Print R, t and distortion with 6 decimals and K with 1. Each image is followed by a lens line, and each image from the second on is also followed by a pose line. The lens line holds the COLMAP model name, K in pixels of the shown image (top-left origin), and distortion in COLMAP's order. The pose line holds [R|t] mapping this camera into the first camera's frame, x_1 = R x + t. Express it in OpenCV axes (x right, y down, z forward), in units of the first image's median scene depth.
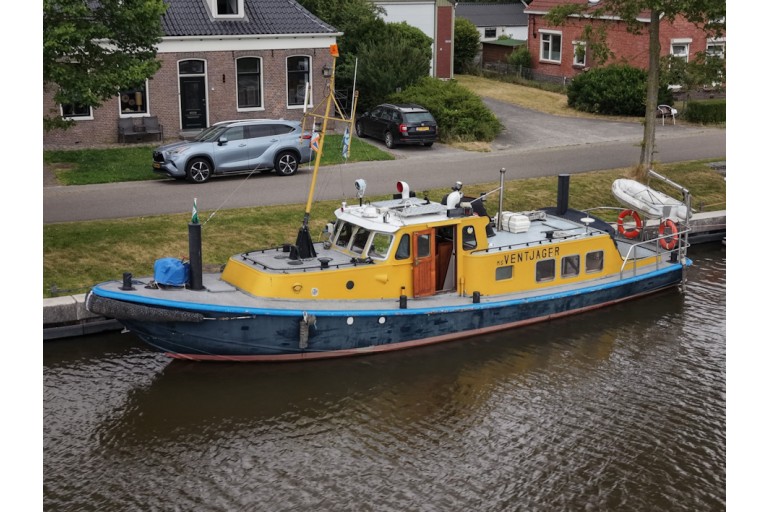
lens RADIAL K [[1151.7, 0, 418.4], [0, 1151.7, 256.3], [0, 0, 1]] dist [0.229959, -0.028553]
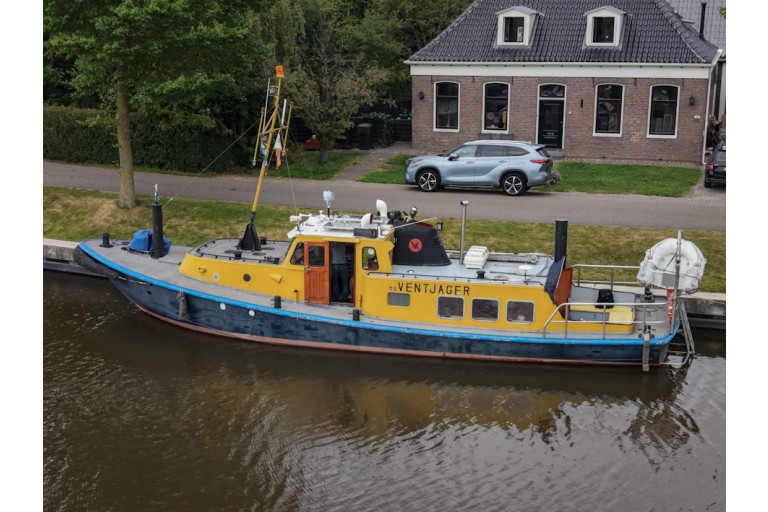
lens RADIAL K [[1151.7, 0, 418.4], [0, 1151.7, 256.3], [0, 0, 1]] dist [0.229959, -0.028553]
pose [[0.692644, 0.163358, -0.702537, 0.758435], [-0.175713, 0.982887, 0.055307, -0.078715], [0.699549, 0.085137, 0.709495, 0.271672]]
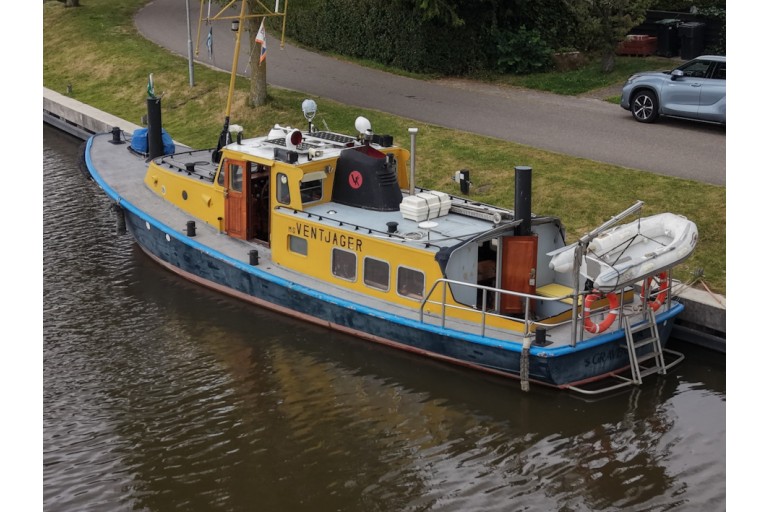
lens RADIAL K [[1596.7, 0, 384.0], [0, 1596.7, 256.0], [0, 0, 1]] dist [0.035861, -0.047713]
pose [[0.168229, 0.255984, -0.951930, 1.067188], [-0.232757, 0.948702, 0.213983, -0.214101], [0.957874, 0.185571, 0.219181, 0.780131]]
